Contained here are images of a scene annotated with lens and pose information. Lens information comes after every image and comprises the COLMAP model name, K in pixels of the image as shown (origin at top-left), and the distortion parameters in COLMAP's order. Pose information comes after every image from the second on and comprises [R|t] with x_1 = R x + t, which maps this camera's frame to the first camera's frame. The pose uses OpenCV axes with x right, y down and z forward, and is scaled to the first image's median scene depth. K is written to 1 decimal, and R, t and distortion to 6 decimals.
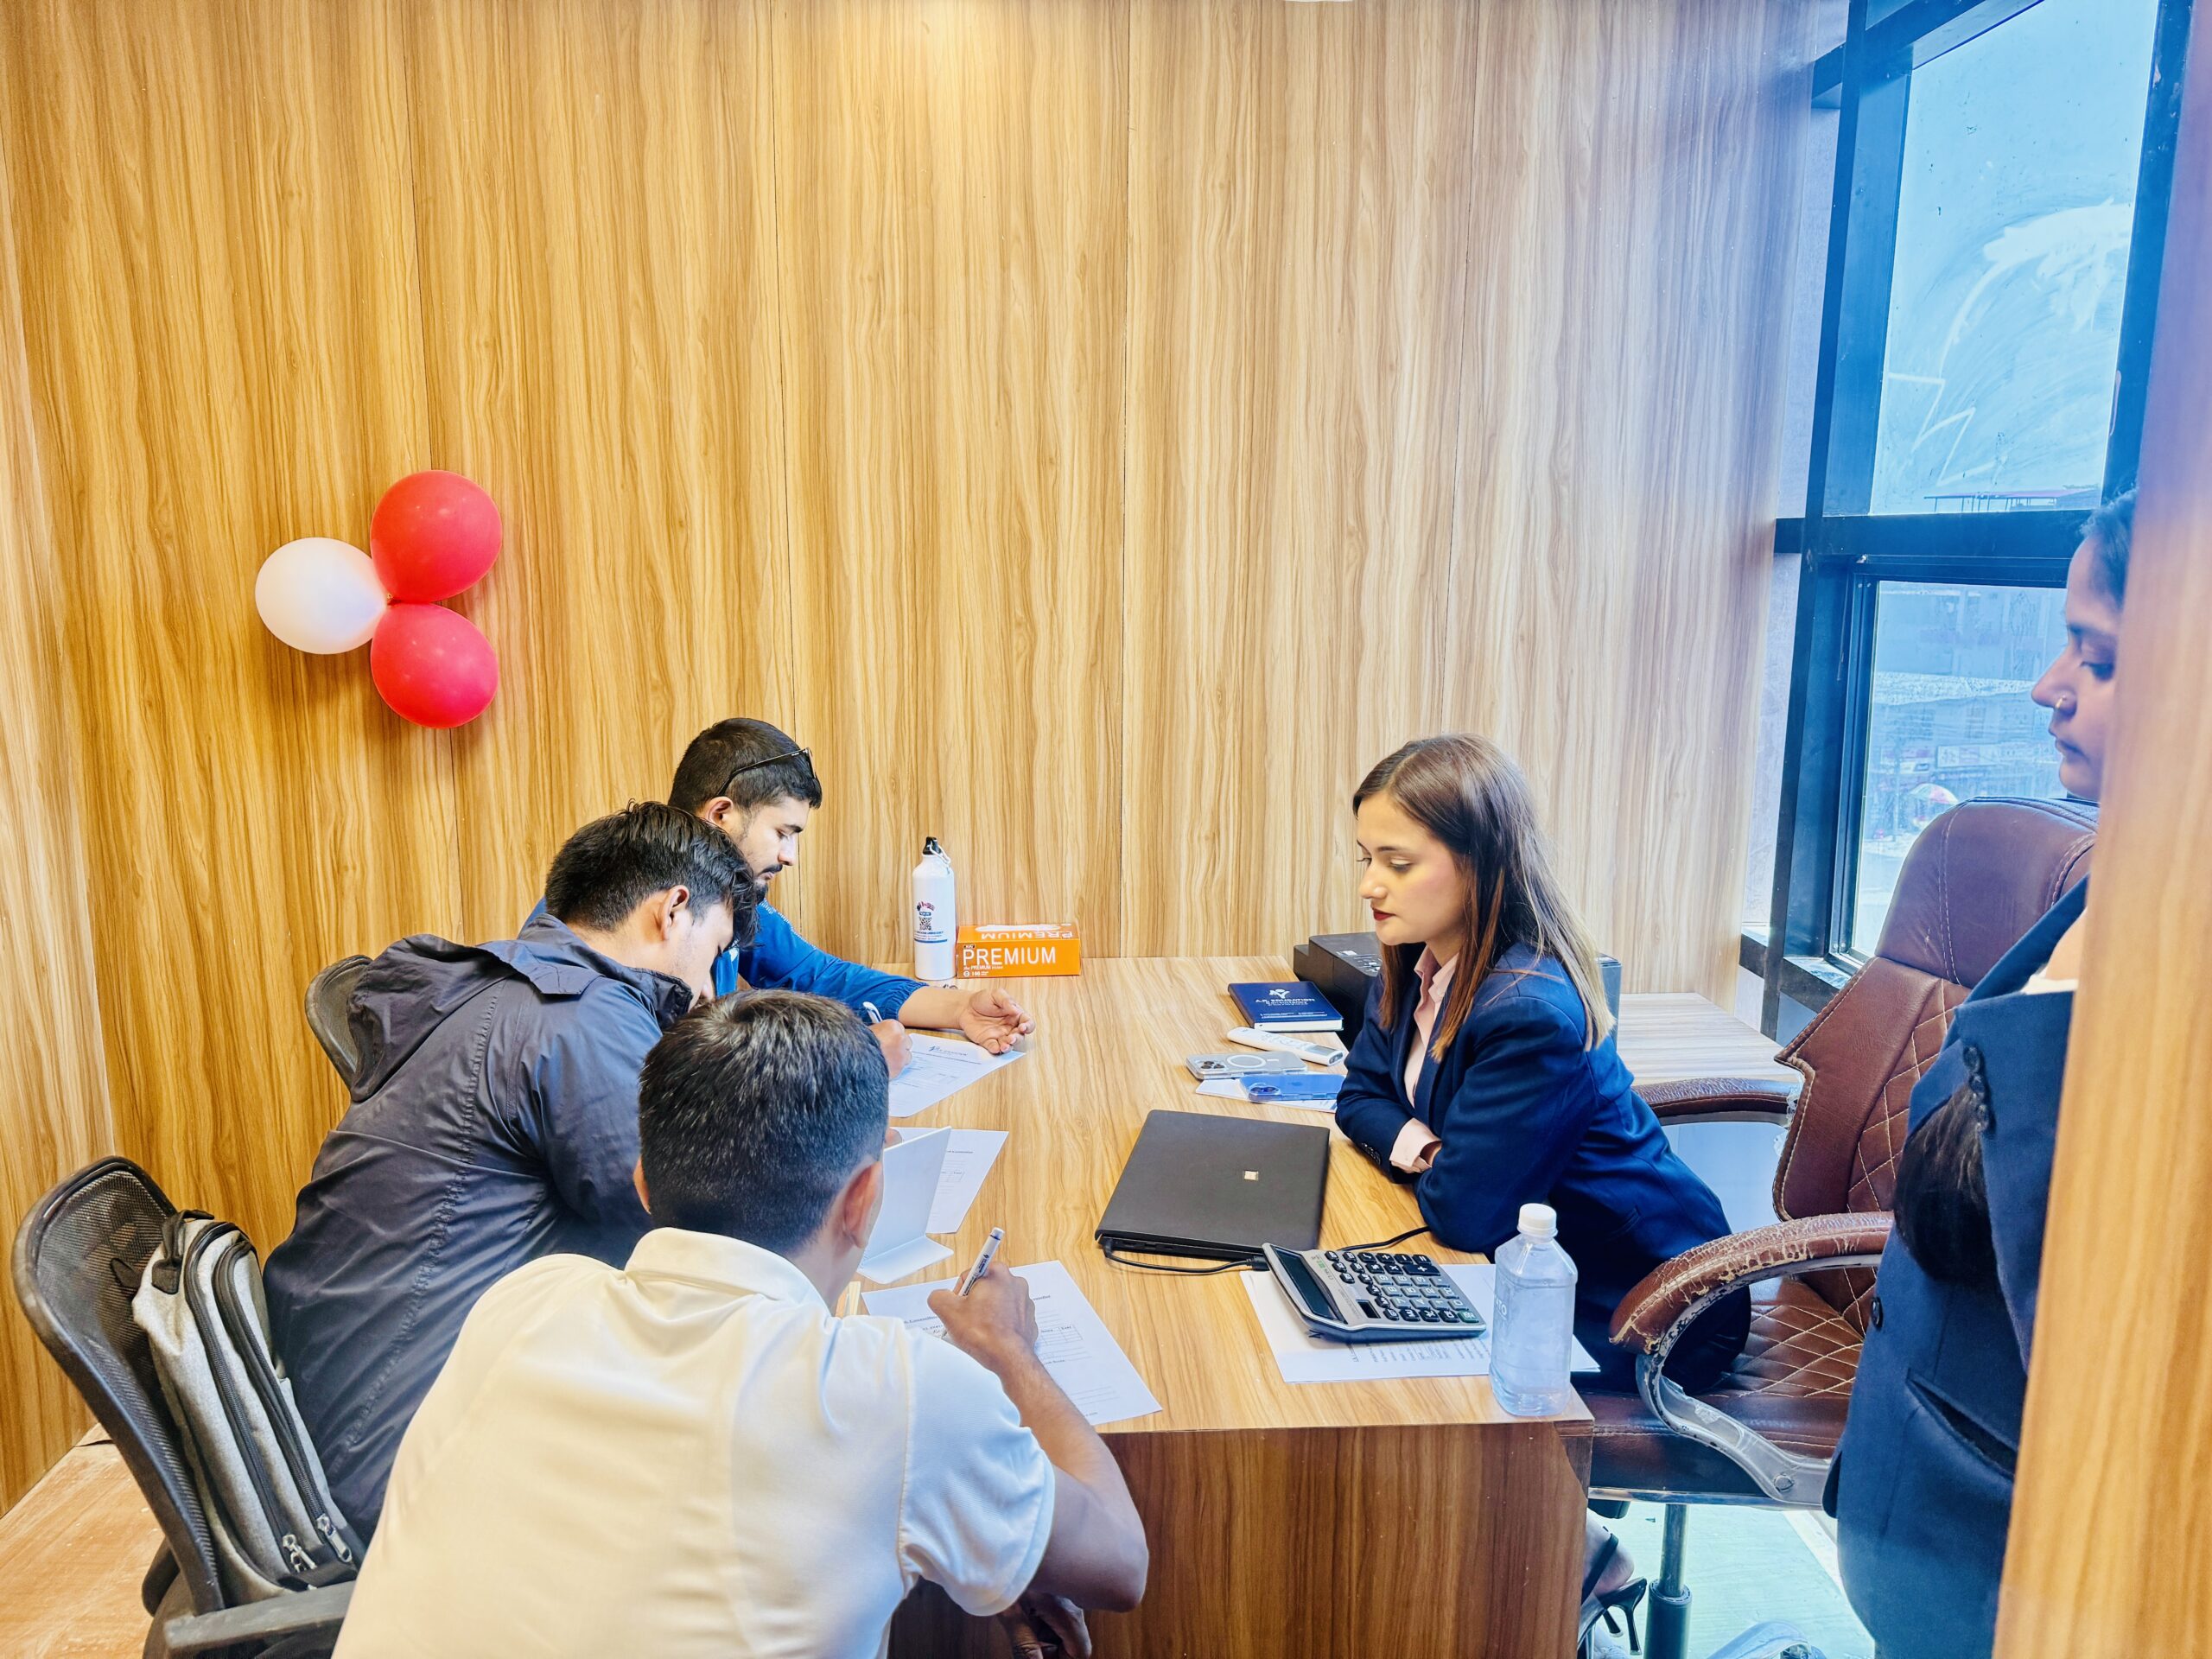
lens RADIAL K [[1553.8, 0, 1094.9], [0, 1553.8, 831.4], [0, 0, 1]] dist [0.109529, -0.164678]
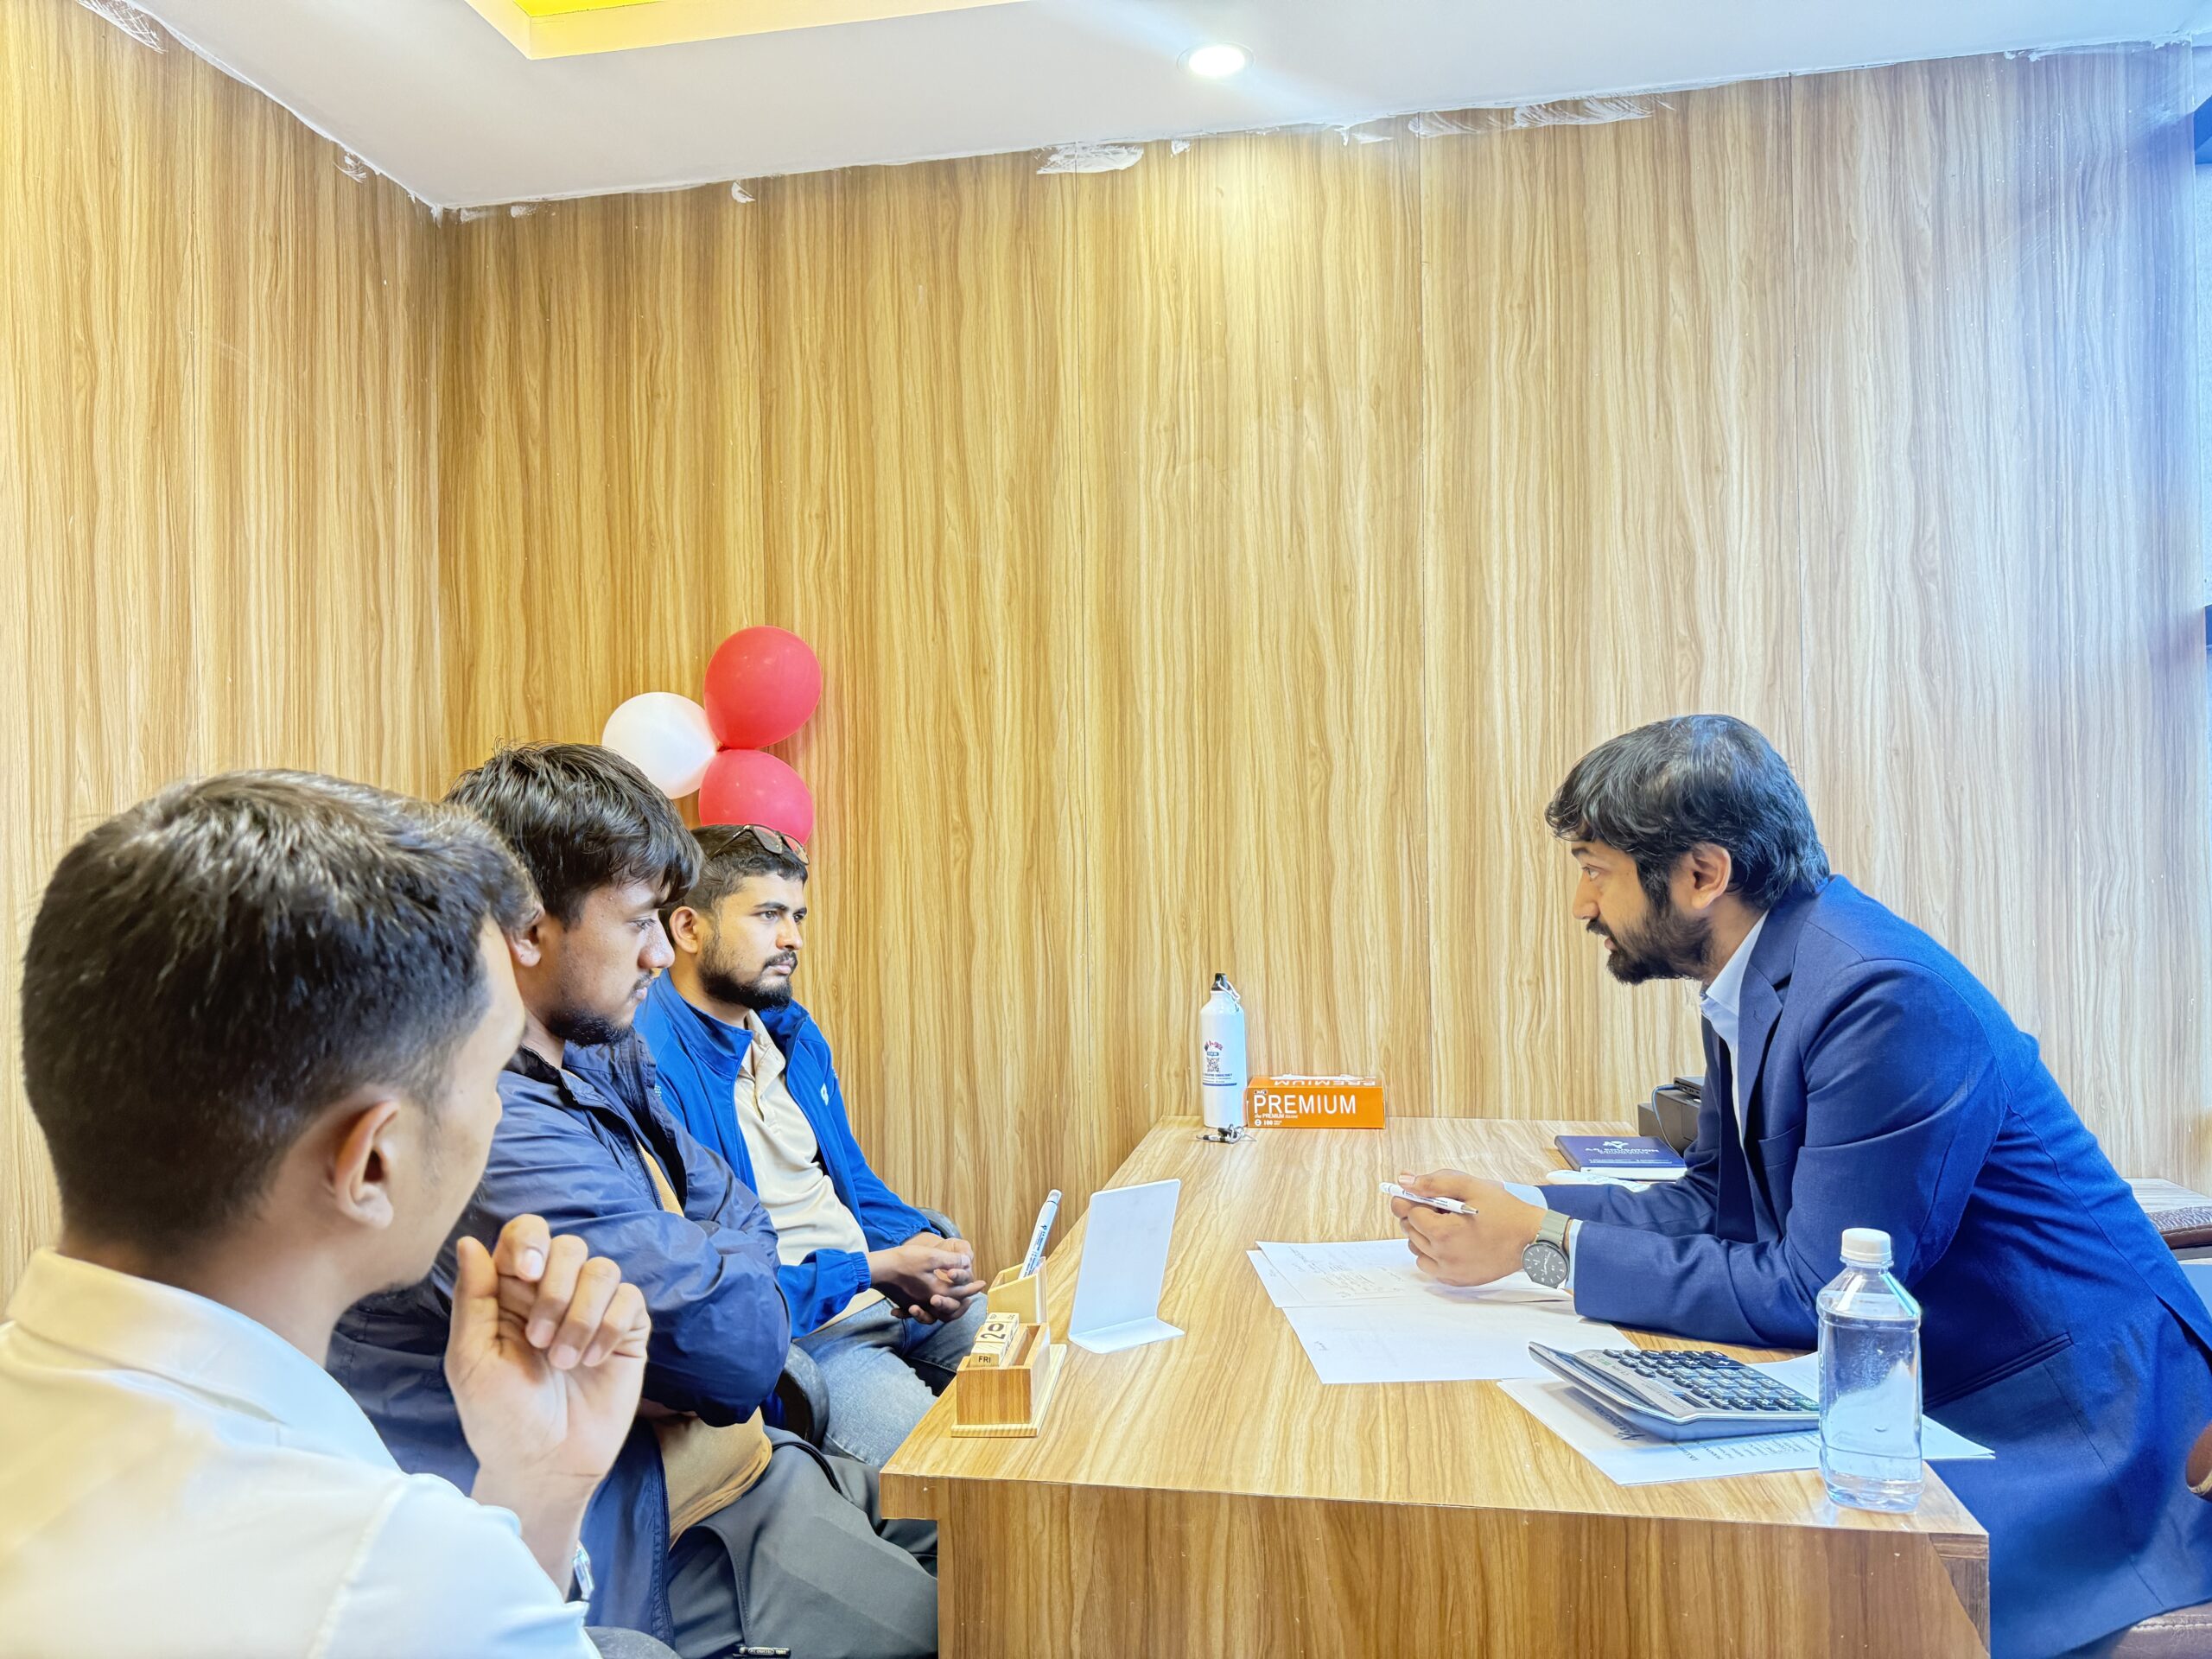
lens RADIAL K [[1553.8, 0, 1094.9], [0, 1553.8, 831.4], [0, 0, 1]] dist [0.109529, -0.164678]
pose [[0.971668, -0.023001, -0.235228, 0.046070], [-0.022493, 0.981737, -0.188908, 0.100843], [0.235278, 0.188847, 0.953405, 0.063480]]
